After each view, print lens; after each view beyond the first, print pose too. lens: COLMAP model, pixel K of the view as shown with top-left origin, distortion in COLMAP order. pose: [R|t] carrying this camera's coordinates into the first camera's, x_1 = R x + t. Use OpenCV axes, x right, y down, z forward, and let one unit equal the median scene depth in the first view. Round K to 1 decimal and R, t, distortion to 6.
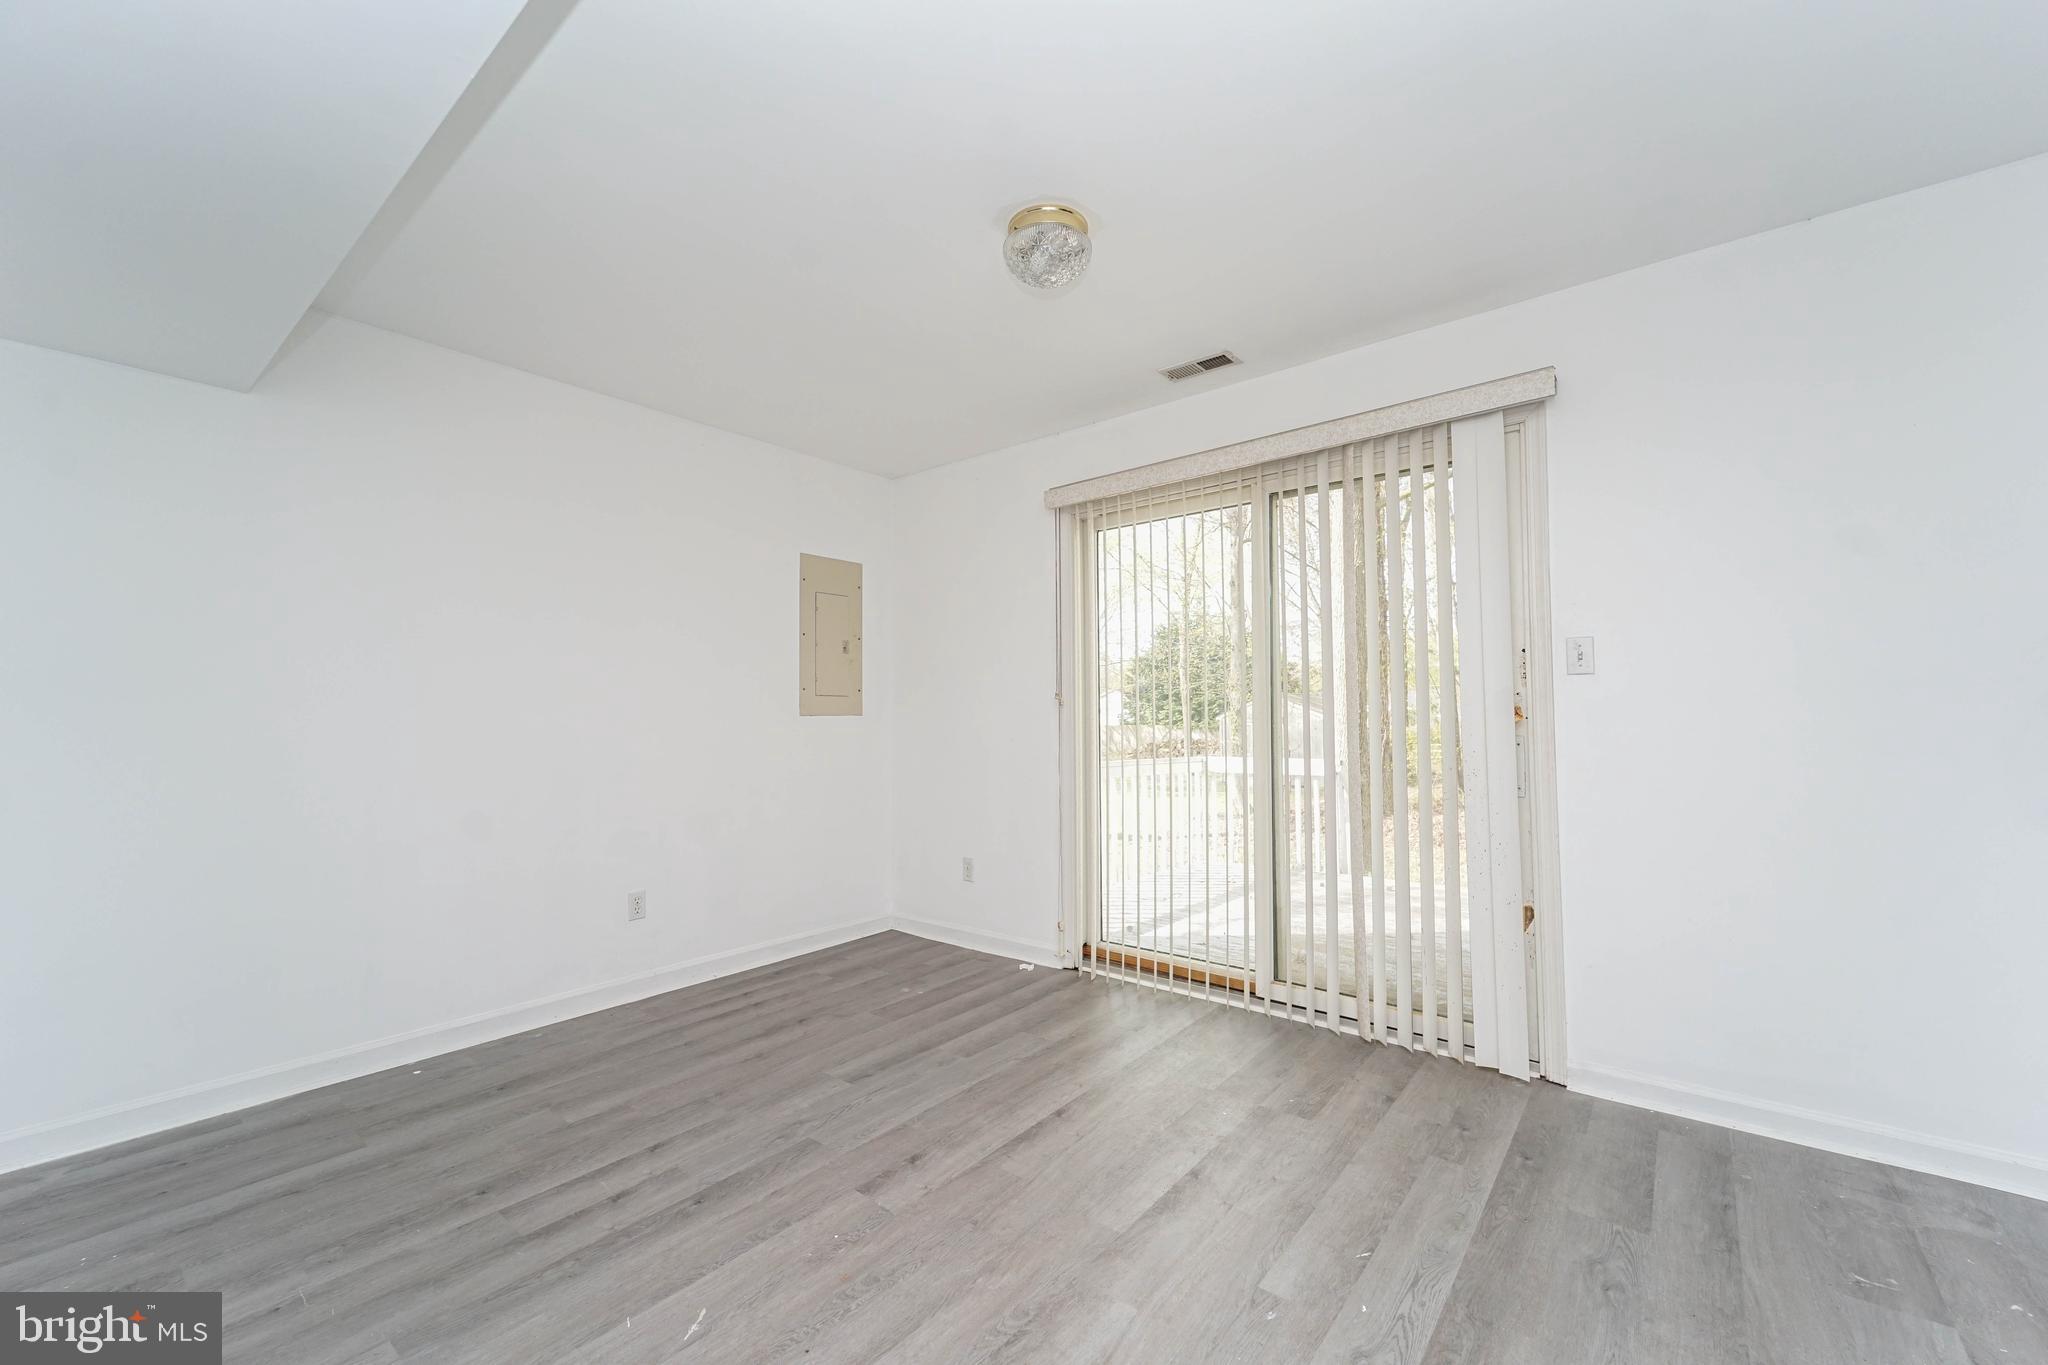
lens RADIAL K [[818.7, 0, 1024.0], [0, 818.7, 682.5], [0, 0, 1]] dist [0.013933, -0.000344]
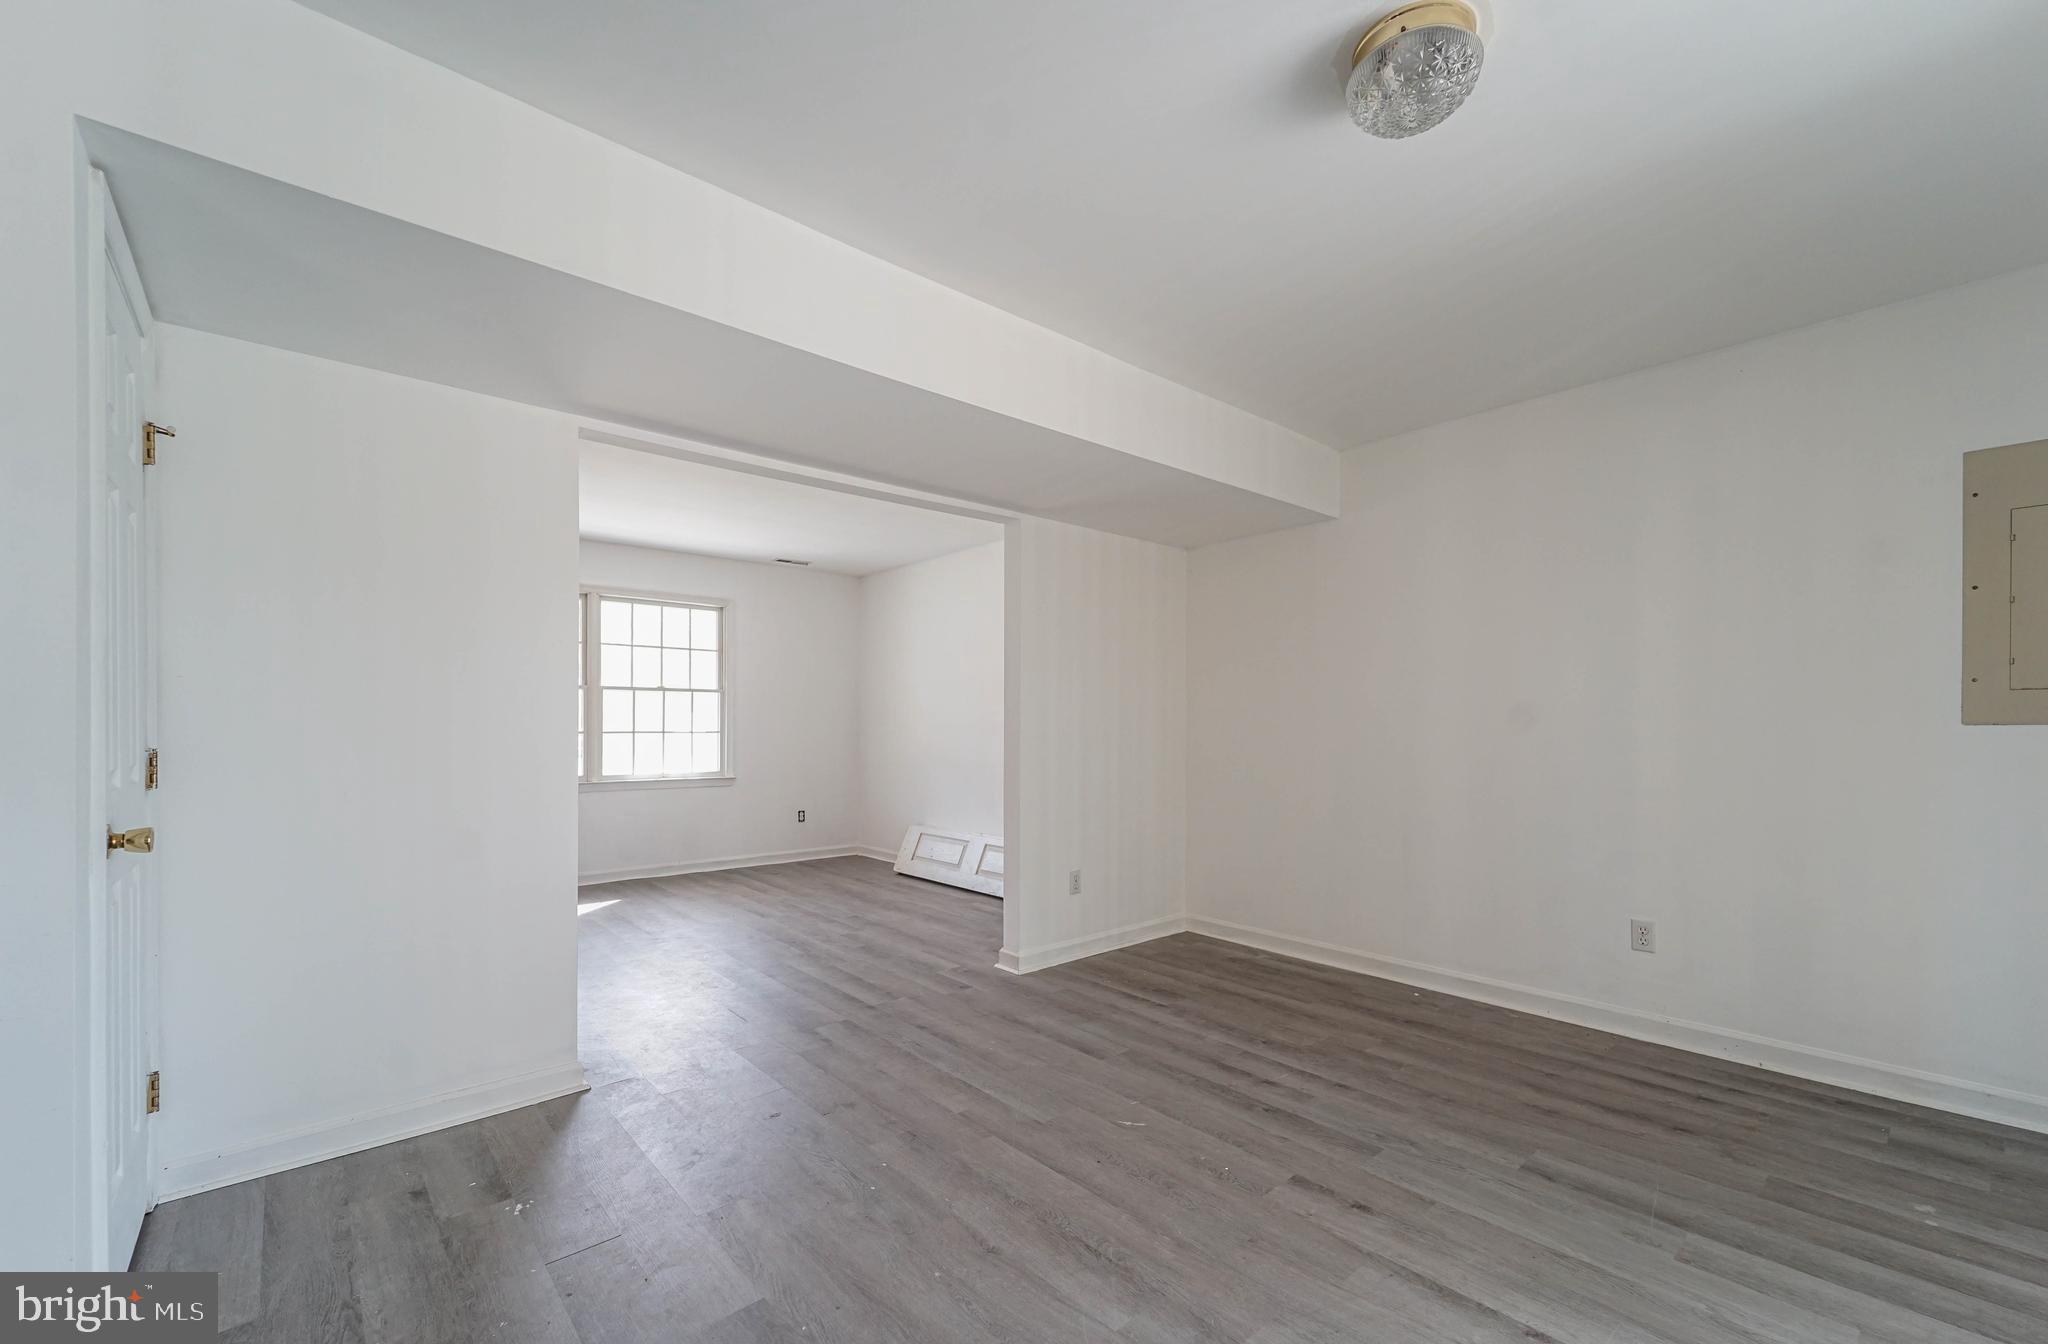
lens RADIAL K [[835.8, 0, 1048.5], [0, 835.8, 728.3], [0, 0, 1]] dist [0.009790, -0.000358]
pose [[-0.158317, 0.008550, -0.987351, 0.769213], [0.042917, 0.999077, 0.001770, 0.025559], [0.986455, -0.042094, -0.158538, 0.754289]]
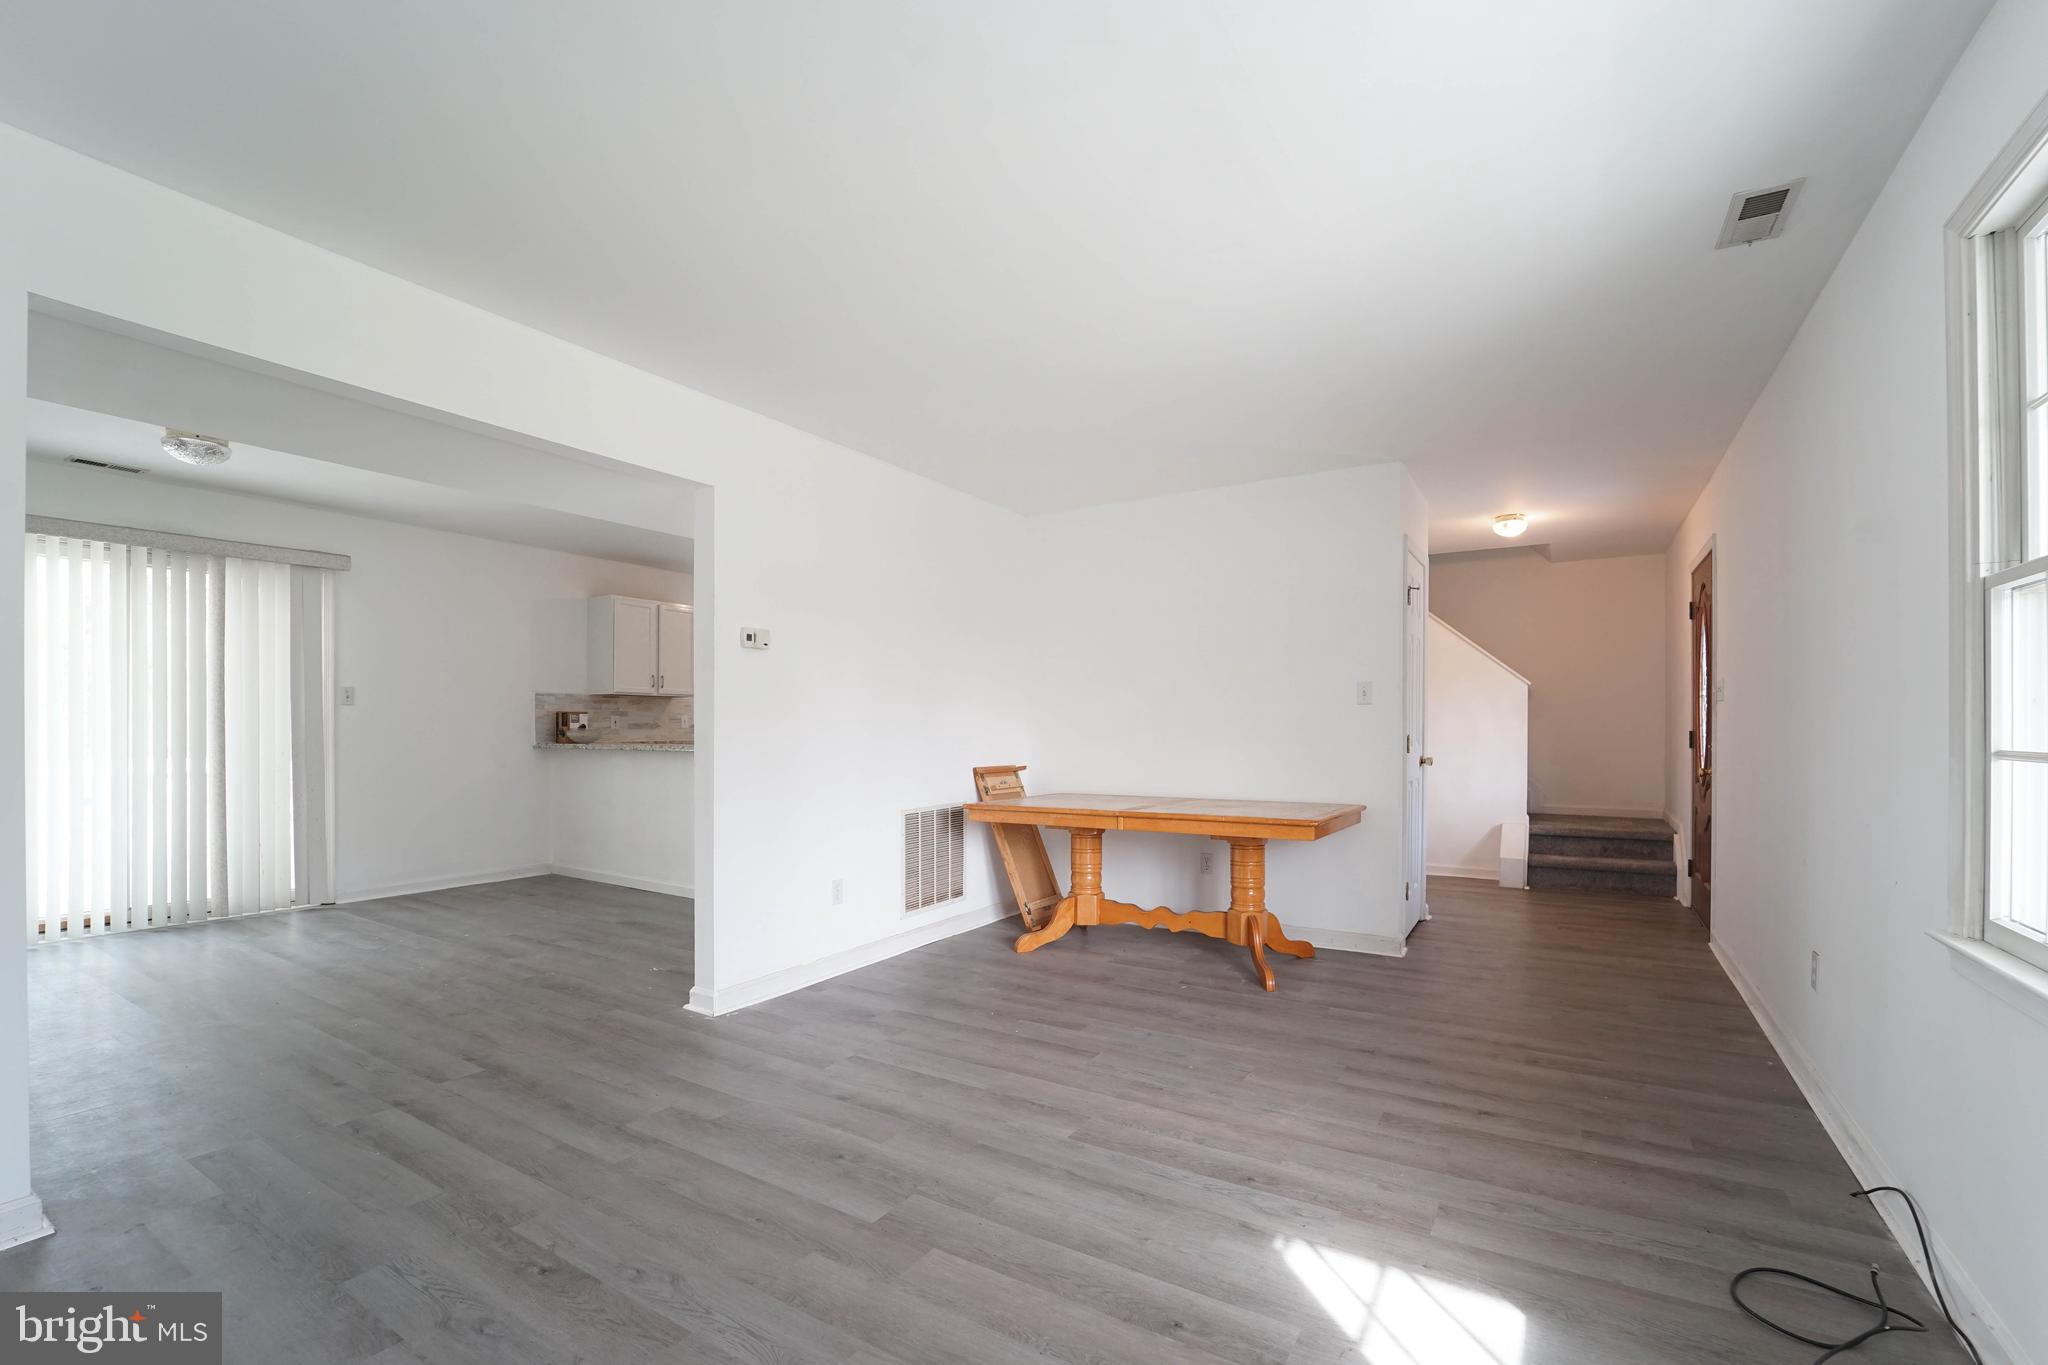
lens RADIAL K [[867.2, 0, 1051.8], [0, 867.2, 721.6], [0, 0, 1]] dist [-0.021941, -0.000251]
pose [[-0.149181, 0.007558, 0.988781, -1.833655], [-0.045103, 0.998878, -0.014440, -0.013294], [-0.987781, -0.046751, -0.148672, -0.447272]]
